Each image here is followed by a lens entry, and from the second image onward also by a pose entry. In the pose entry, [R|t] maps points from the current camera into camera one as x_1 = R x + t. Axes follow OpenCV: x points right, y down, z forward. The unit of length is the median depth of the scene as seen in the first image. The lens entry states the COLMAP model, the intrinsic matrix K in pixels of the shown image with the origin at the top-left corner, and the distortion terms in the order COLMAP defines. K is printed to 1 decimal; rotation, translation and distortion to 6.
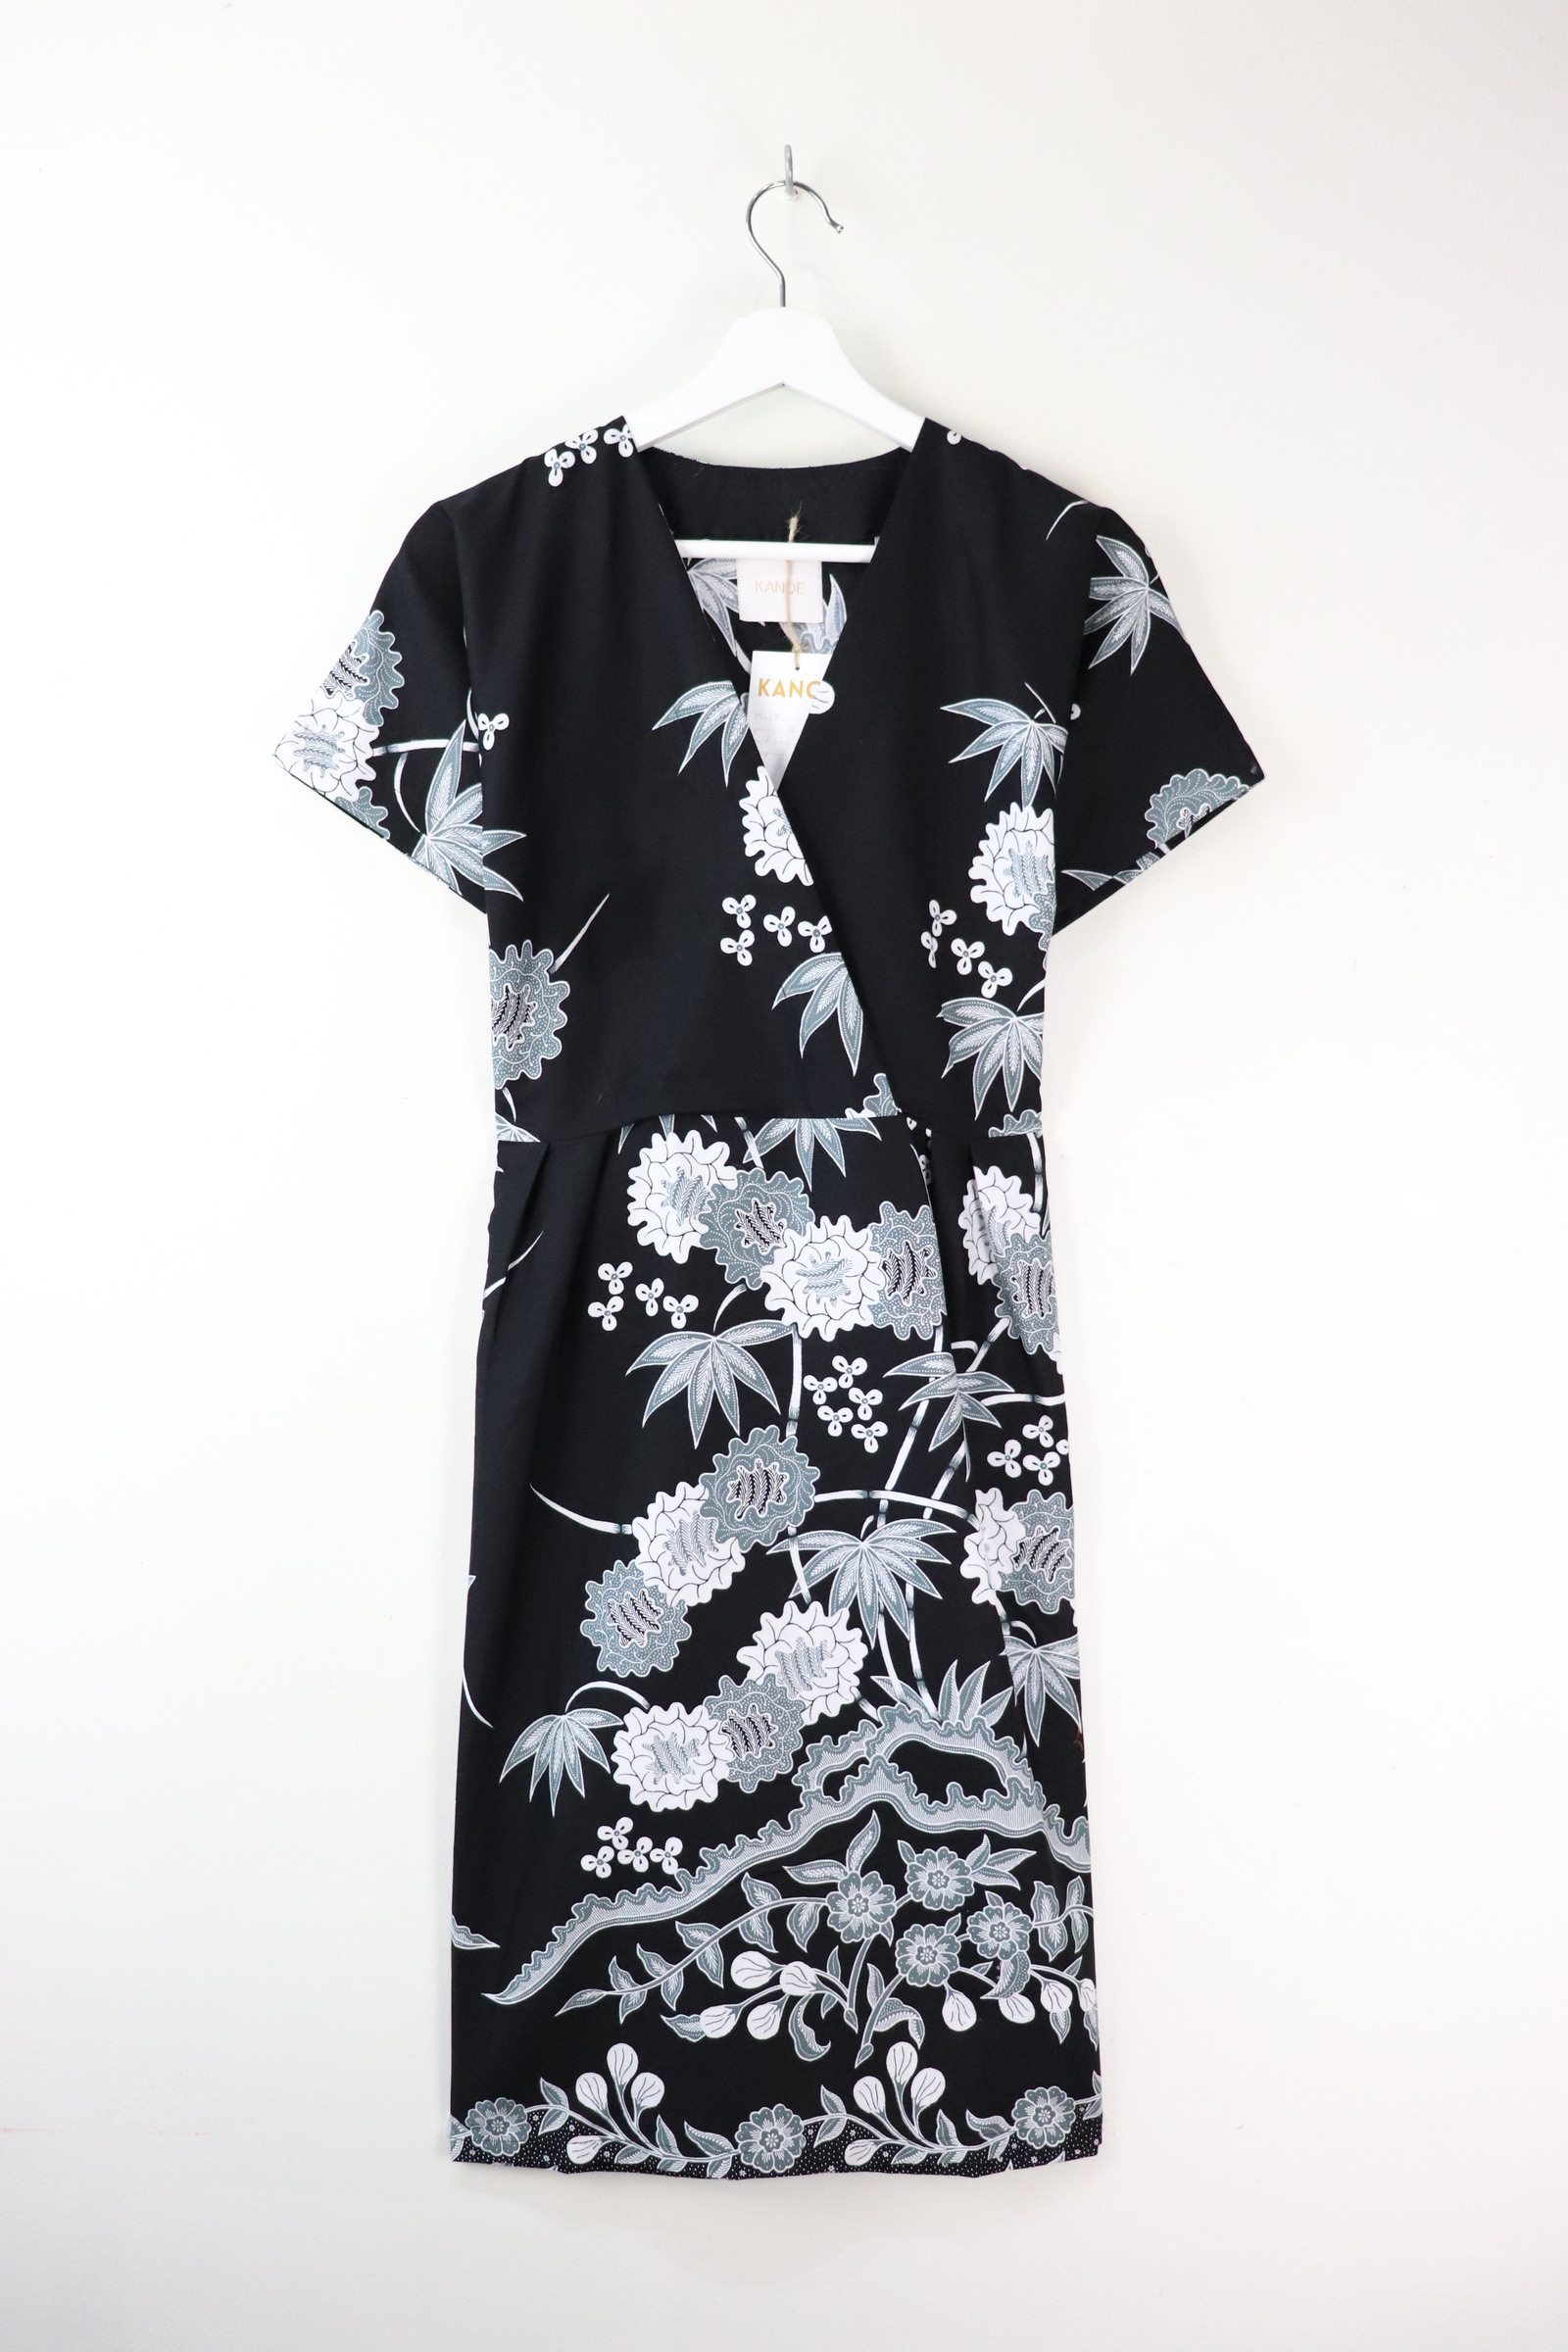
lens RADIAL K [[2029.0, 0, 784.0], [0, 2029.0, 1176.0], [0, 0, 1]] dist [-0.179982, 0.153285]
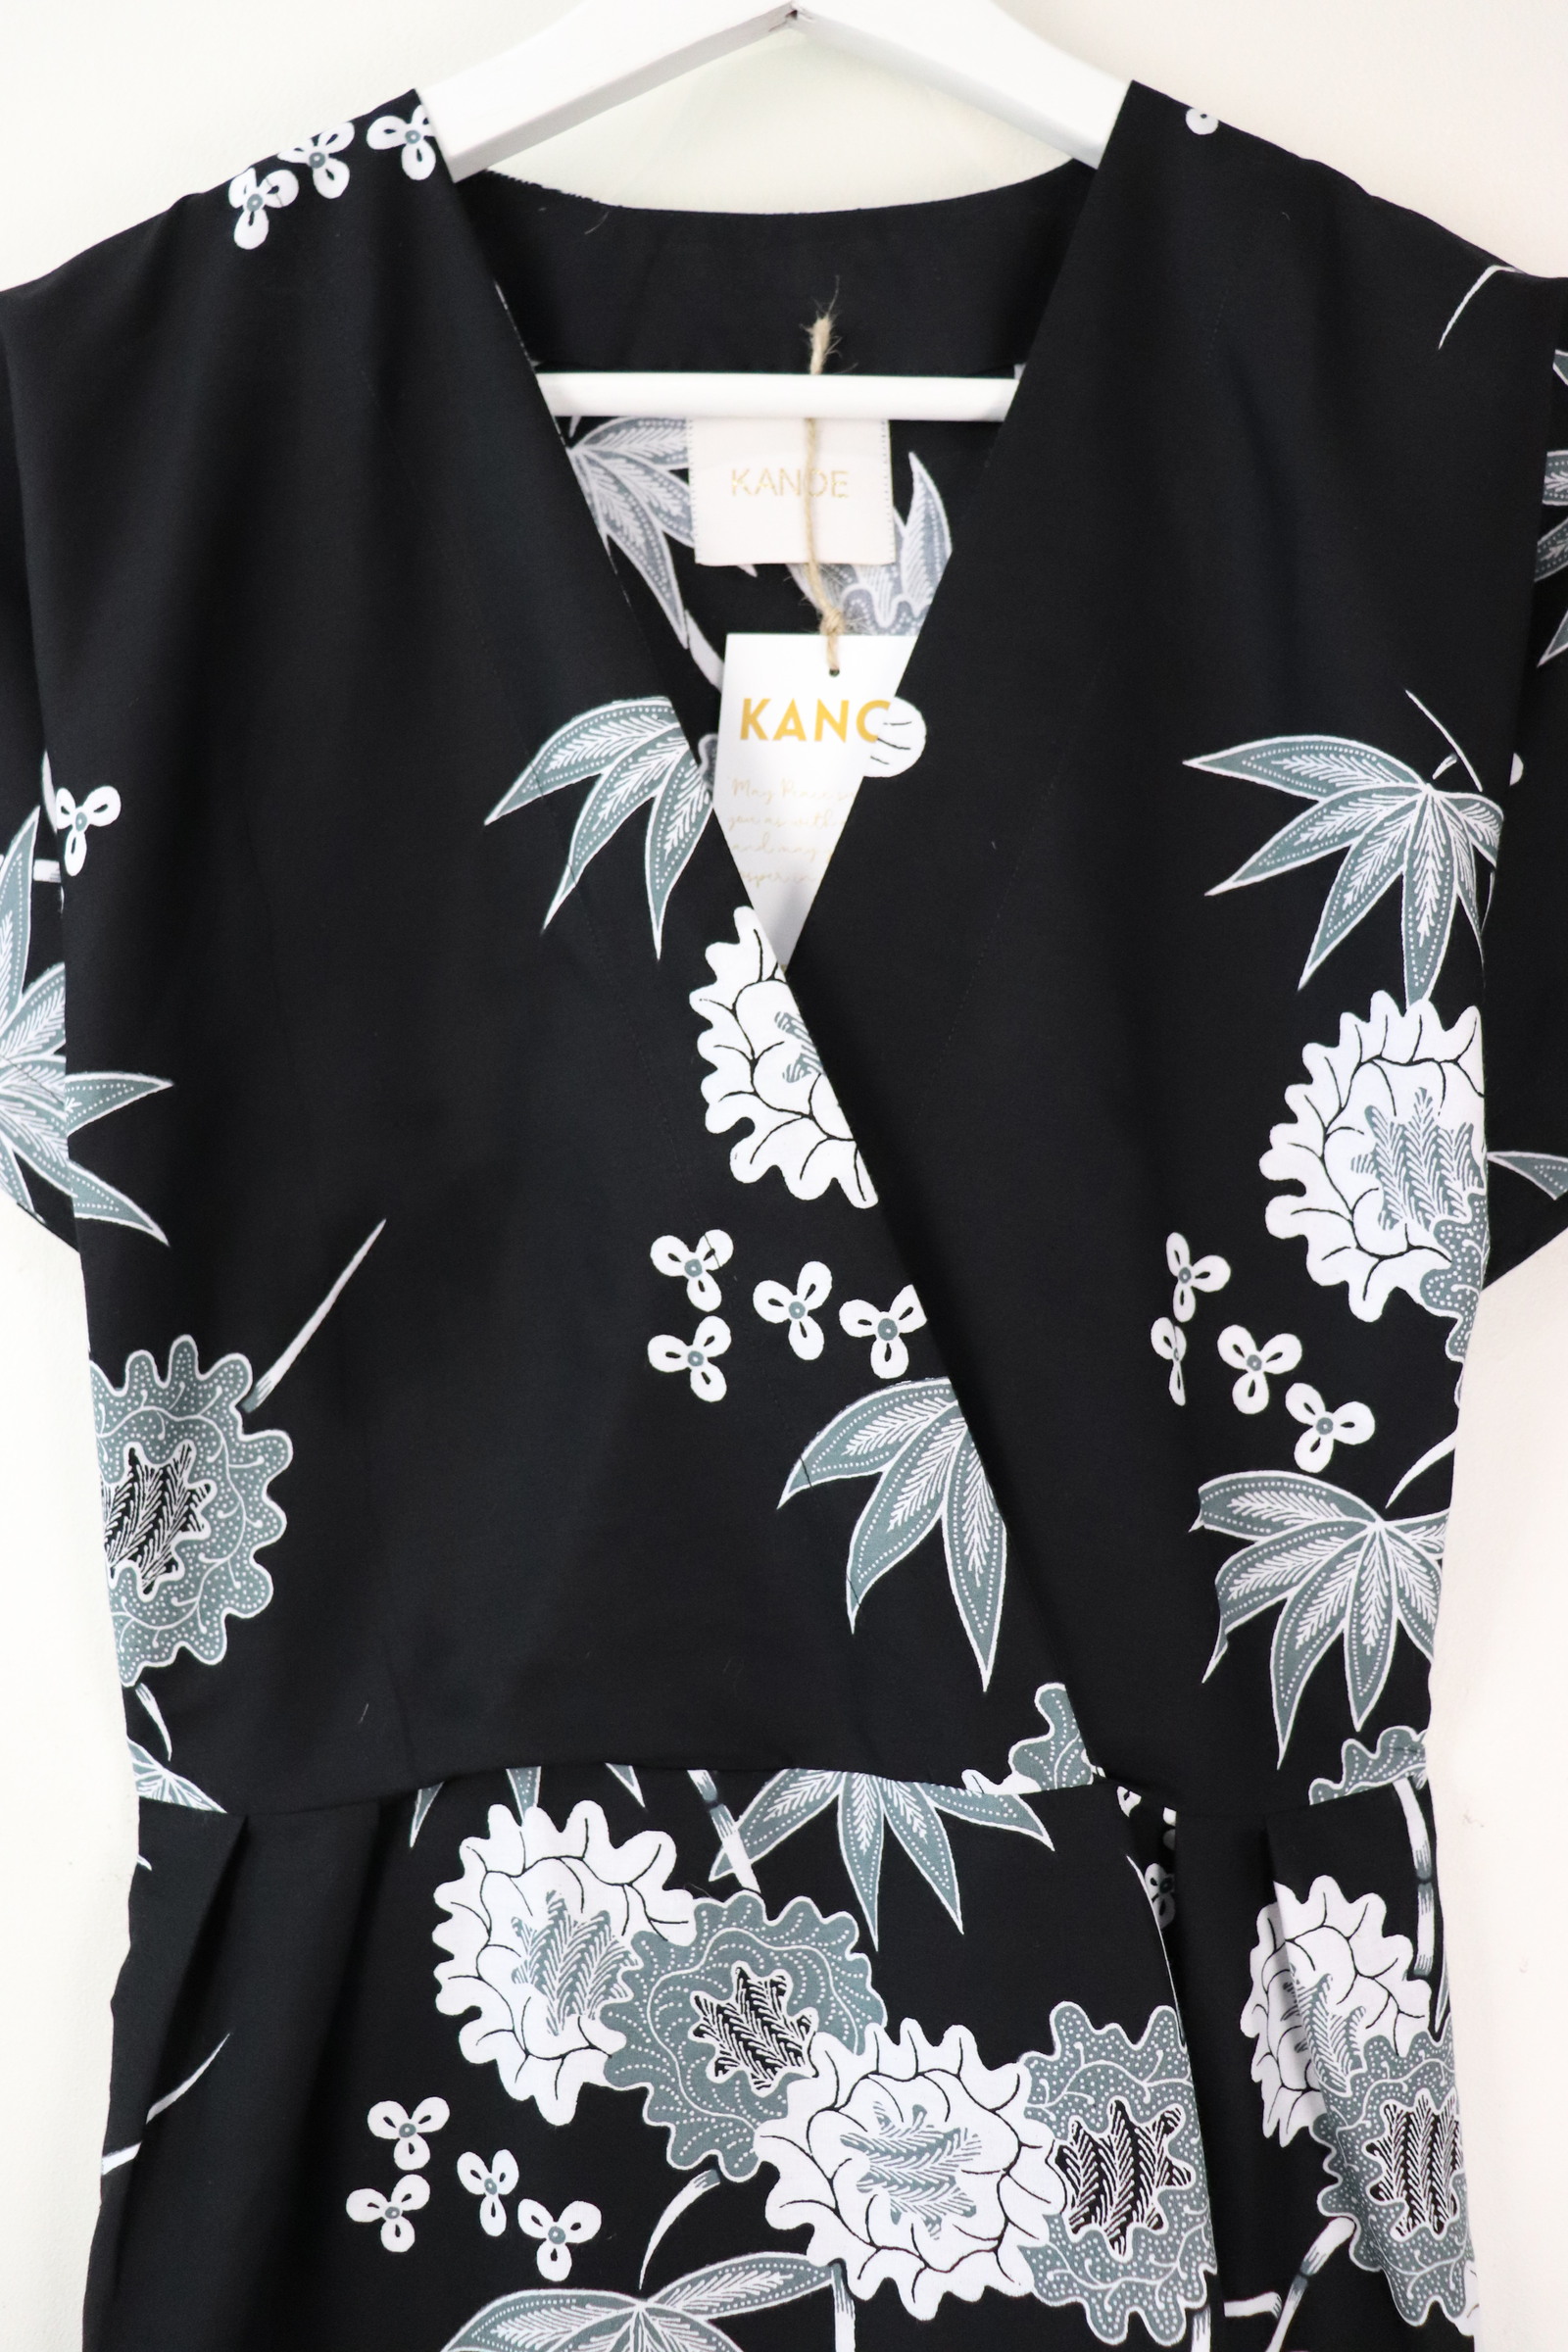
lens RADIAL K [[2029.0, 0, 784.0], [0, 2029.0, 1176.0], [0, 0, 1]] dist [-0.179982, 0.153285]
pose [[0.999417, -0.007960, -0.033194, 0.009249], [0.005118, 0.996382, -0.084837, -0.114595], [0.033749, 0.084618, 0.995842, 0.597056]]
